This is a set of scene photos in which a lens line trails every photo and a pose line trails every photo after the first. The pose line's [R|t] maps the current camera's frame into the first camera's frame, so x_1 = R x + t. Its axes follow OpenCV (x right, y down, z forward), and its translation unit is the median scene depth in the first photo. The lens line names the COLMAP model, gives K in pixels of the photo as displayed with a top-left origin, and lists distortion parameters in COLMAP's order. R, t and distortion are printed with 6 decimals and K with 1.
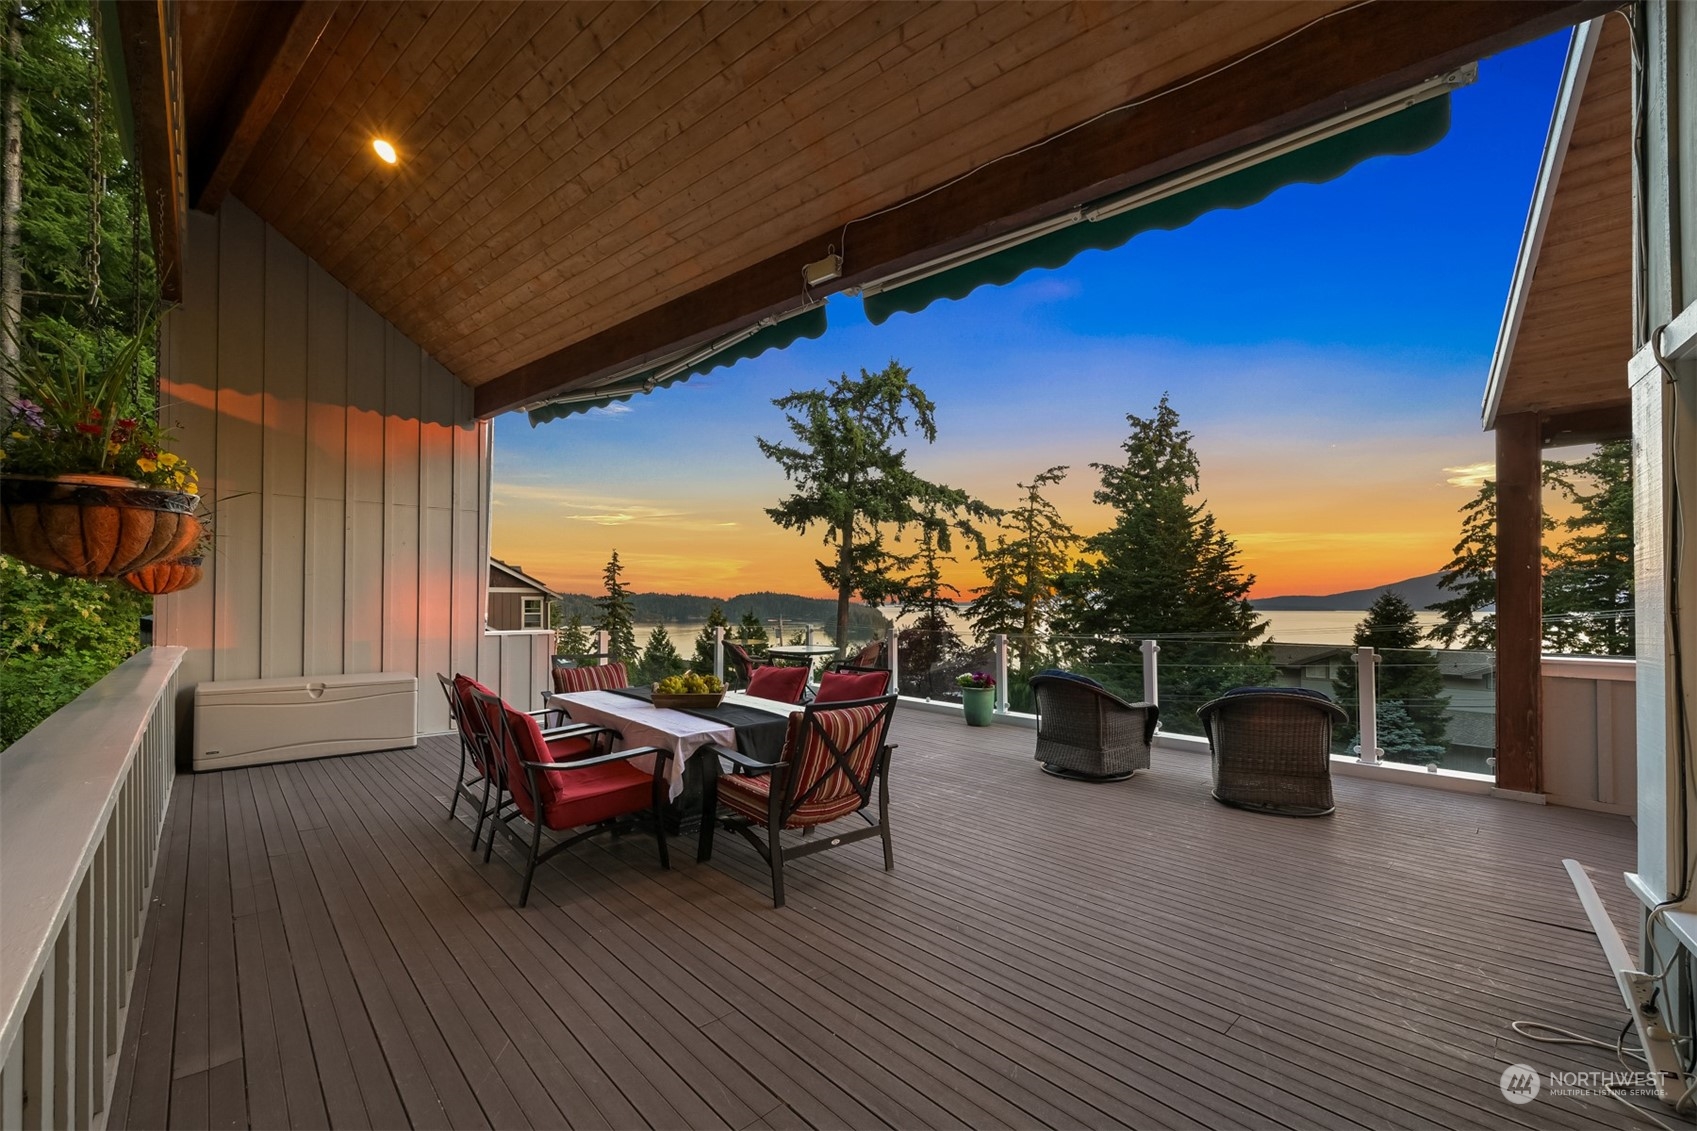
lens RADIAL K [[681.1, 0, 832.1], [0, 681.1, 593.9], [0, 0, 1]] dist [0.000079, -0.000007]
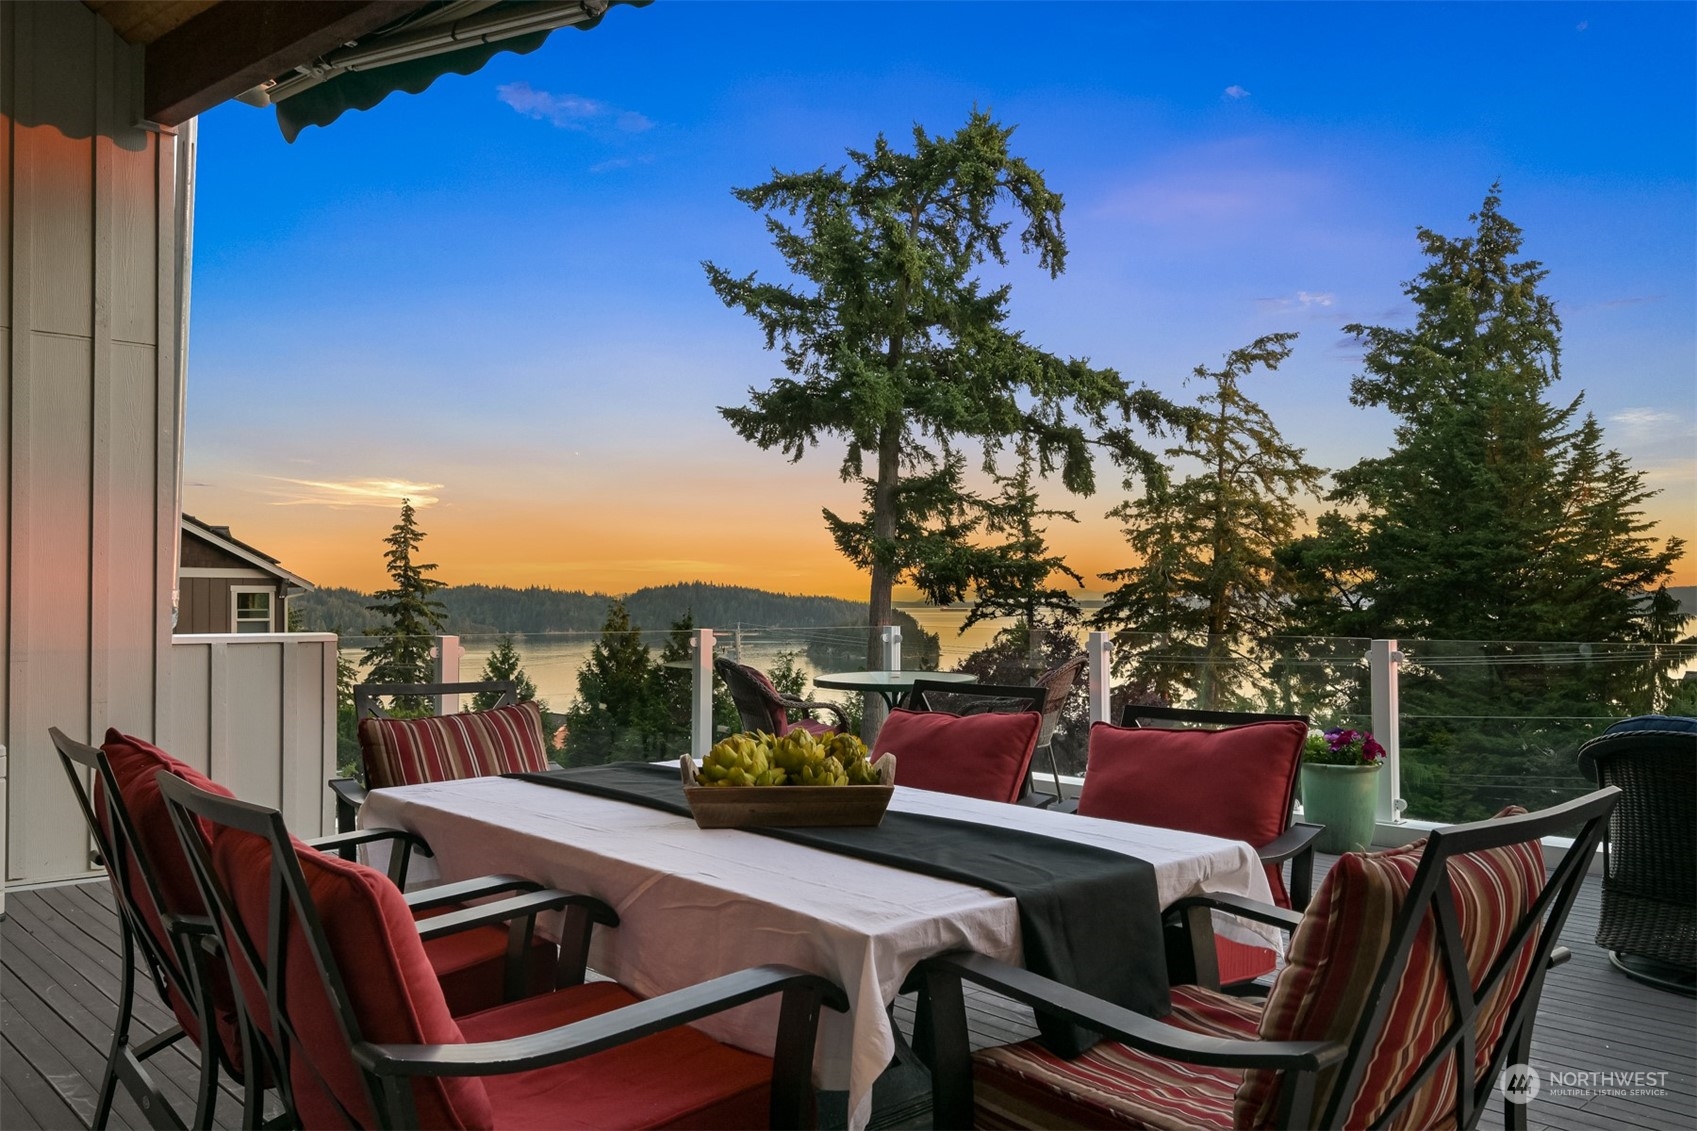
lens RADIAL K [[1298.2, 0, 845.9], [0, 1298.2, 585.3], [0, 0, 1]] dist [0.000108, -0.001899]
pose [[0.999831, -0.002641, 0.018215, -0.025232], [0.002651, 0.999996, -0.000530, 0.005941], [-0.018214, 0.000578, 0.999834, 0.044736]]
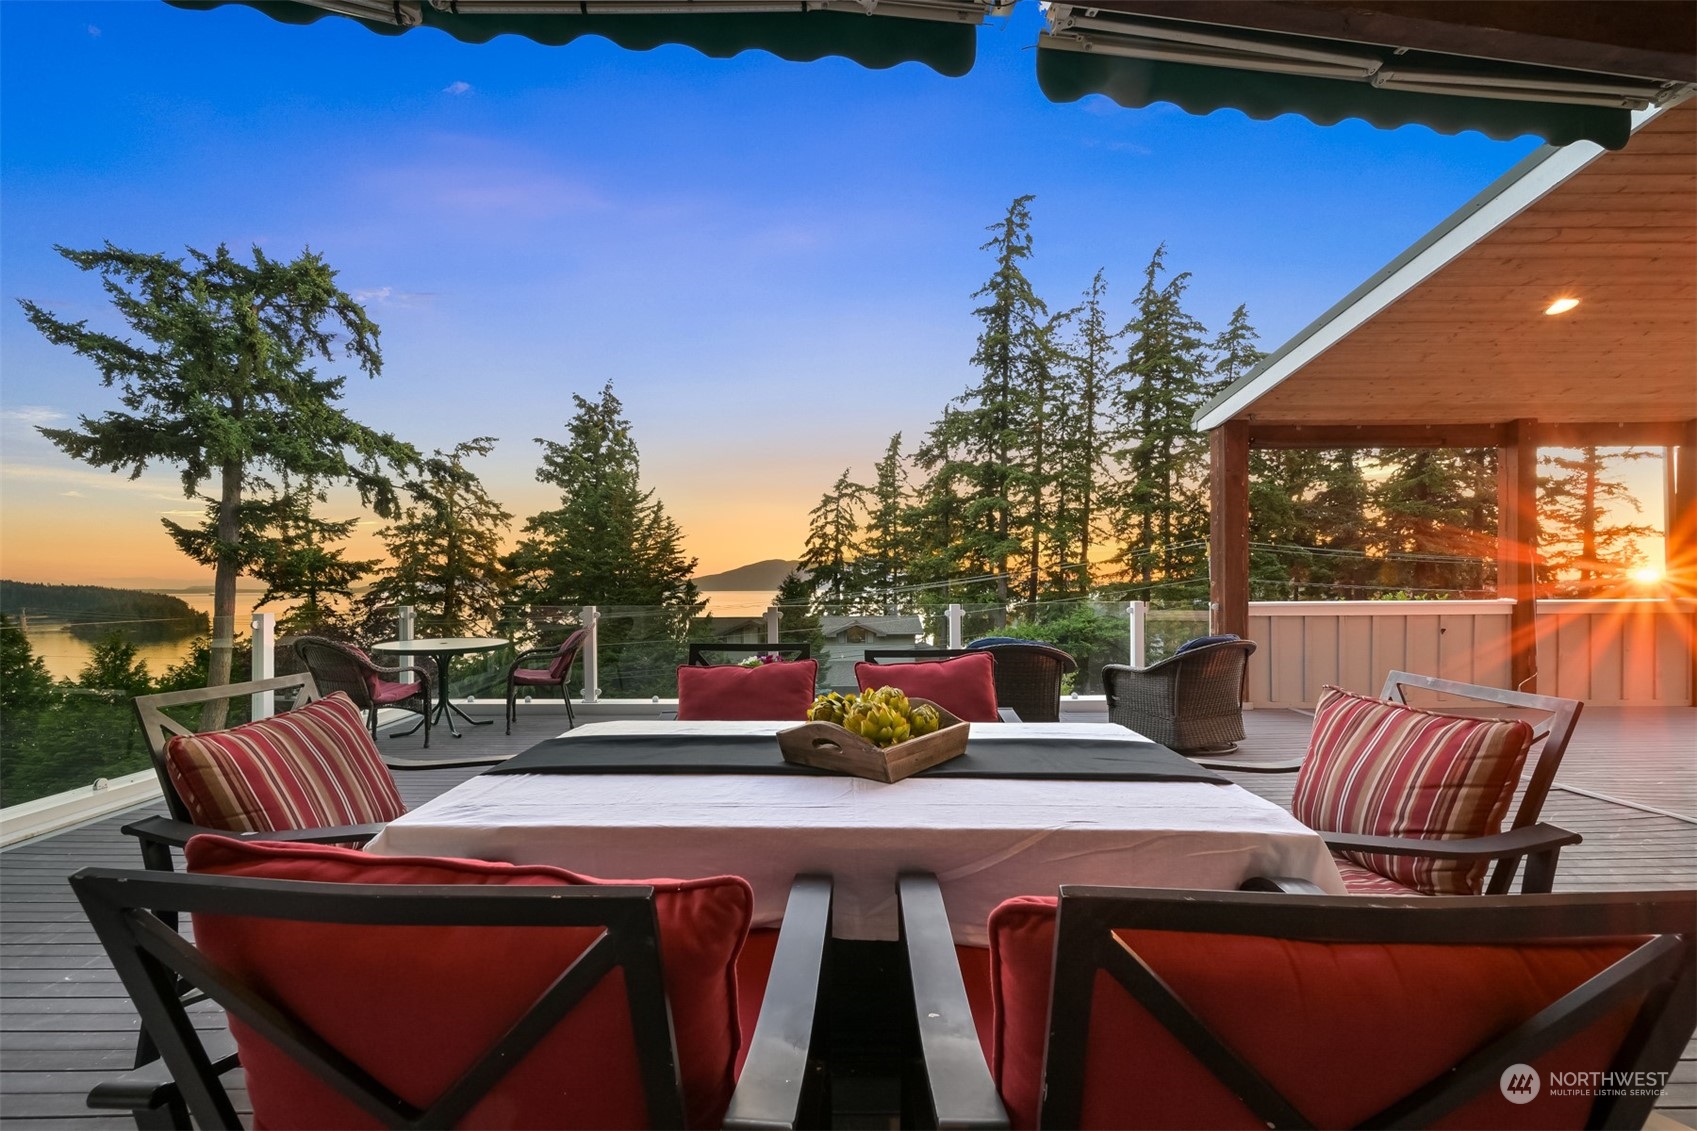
lens RADIAL K [[677.6, 0, 819.1], [0, 677.6, 589.1], [0, 0, 1]] dist [-0.000889, -0.000185]
pose [[0.679590, -0.011672, 0.733499, -0.073396], [-0.000340, 0.999868, 0.016226, 0.006257], [-0.733592, -0.011277, 0.679497, 0.098171]]
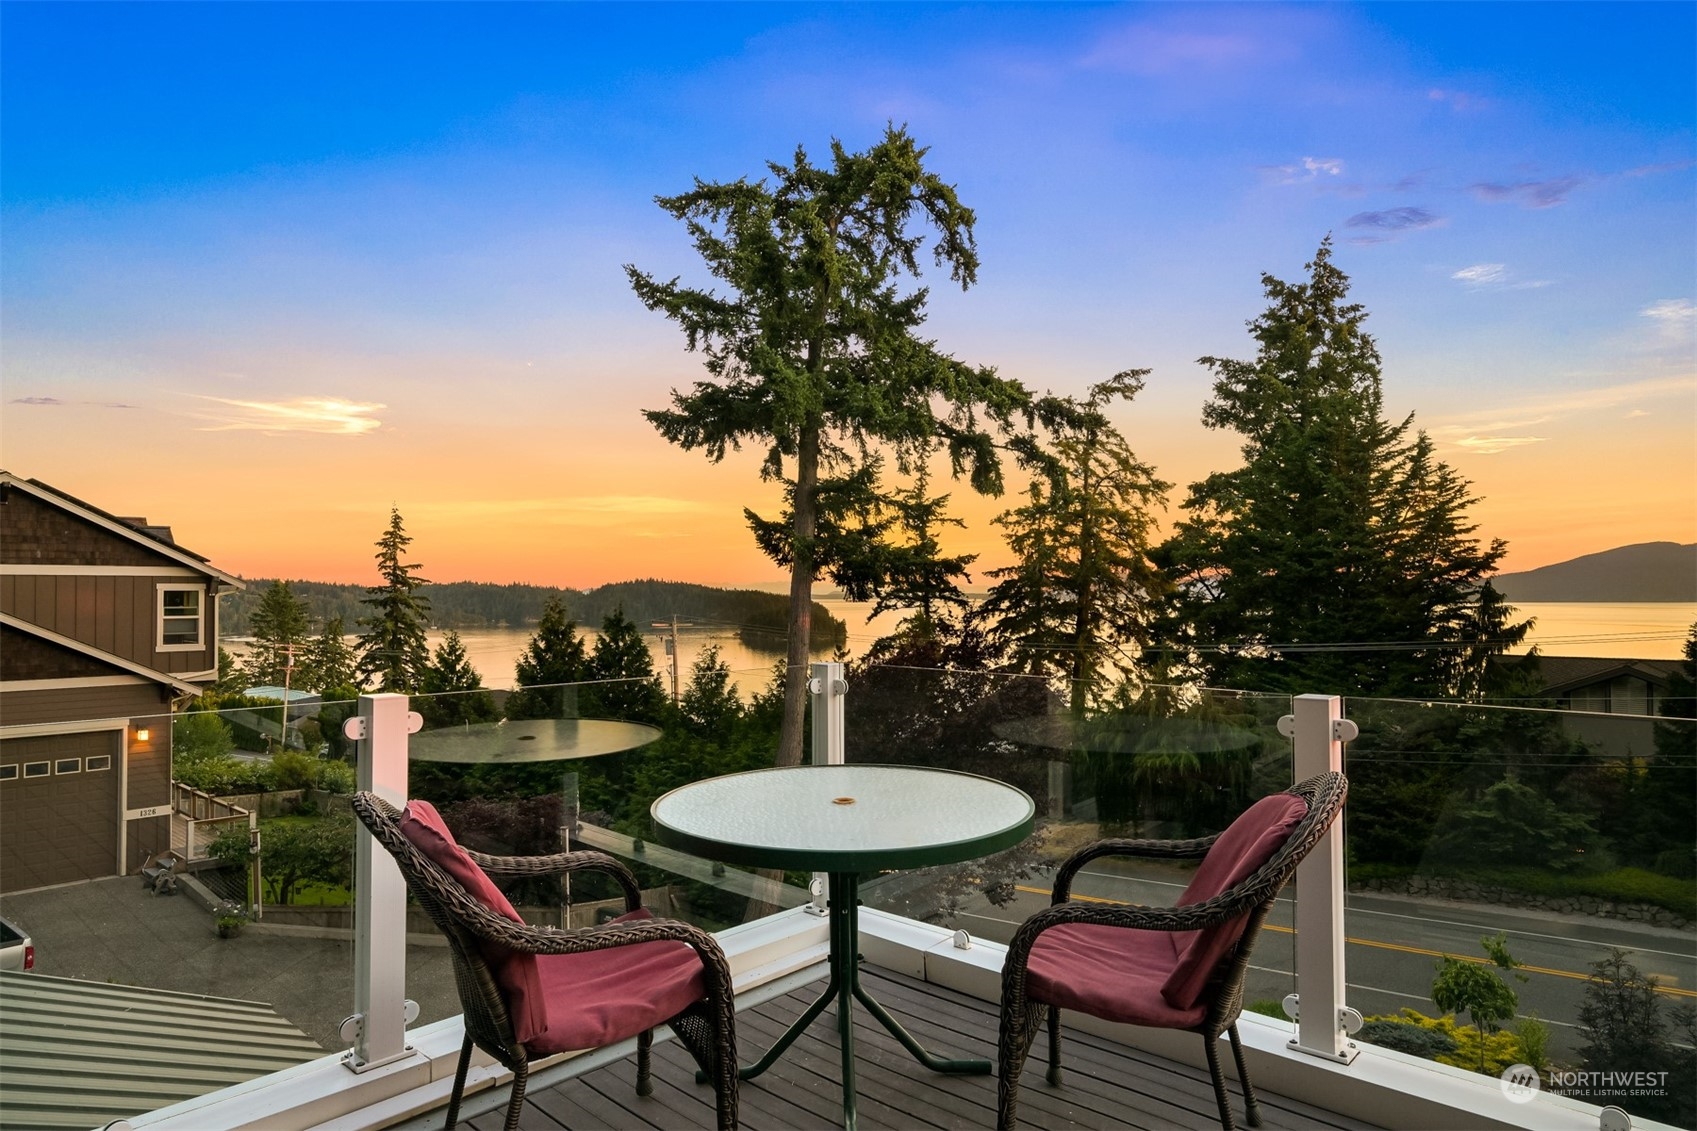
lens RADIAL K [[1039.3, 0, 871.4], [0, 1039.3, 569.3], [0, 0, 1]] dist [-0.002651, -0.000272]
pose [[0.993471, -0.003224, 0.114037, -0.018959], [0.004593, 0.999920, -0.011748, 0.005203], [-0.113990, 0.012196, 0.993407, 0.202588]]
